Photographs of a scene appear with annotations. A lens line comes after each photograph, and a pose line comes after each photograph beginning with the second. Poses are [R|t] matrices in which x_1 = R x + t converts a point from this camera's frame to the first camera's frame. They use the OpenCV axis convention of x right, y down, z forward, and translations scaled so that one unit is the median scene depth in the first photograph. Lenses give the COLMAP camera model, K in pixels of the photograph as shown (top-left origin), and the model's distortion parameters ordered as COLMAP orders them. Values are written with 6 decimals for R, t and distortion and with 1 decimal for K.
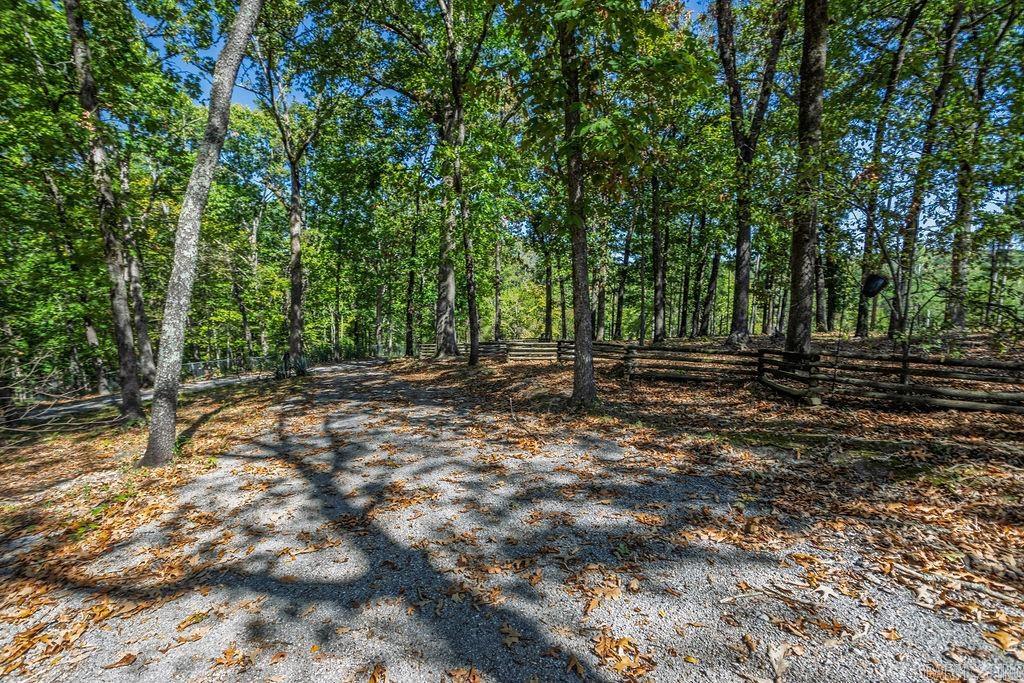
lens RADIAL K [[502.7, 0, 512.0], [0, 502.7, 341.5], [0, 0, 1]] dist [-0.023248, 0.019590]
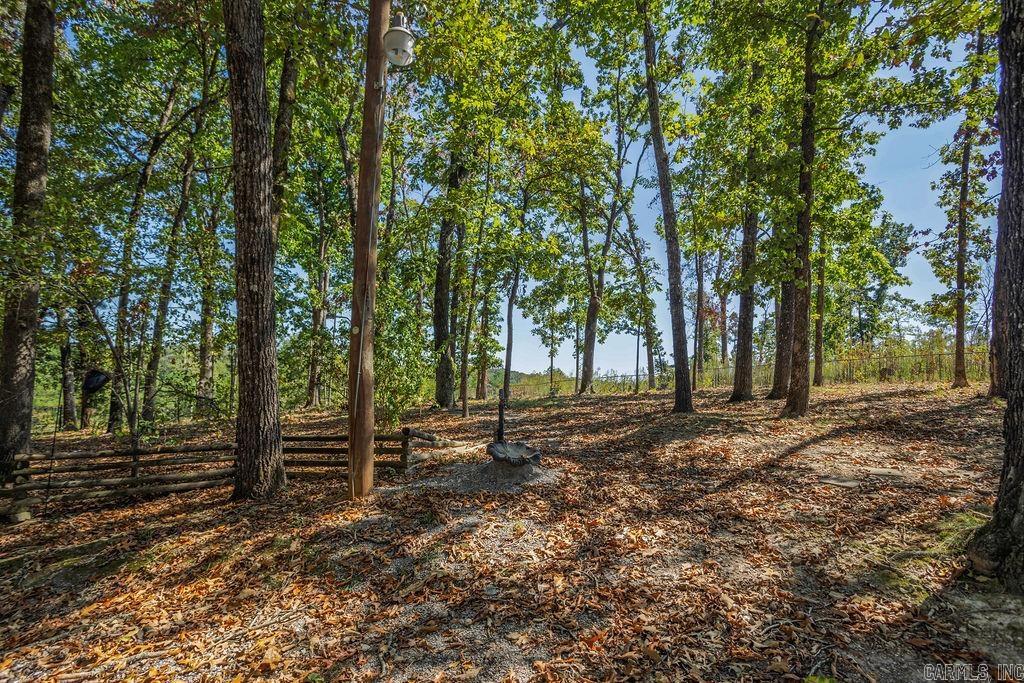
lens RADIAL K [[502.7, 0, 512.0], [0, 502.7, 341.5], [0, 0, 1]] dist [-0.023248, 0.019590]
pose [[0.297997, 0.081421, 0.951088, 0.035276], [0.094563, 0.988937, -0.114290, 0.002197], [-0.949871, 0.123996, 0.287001, -0.116385]]
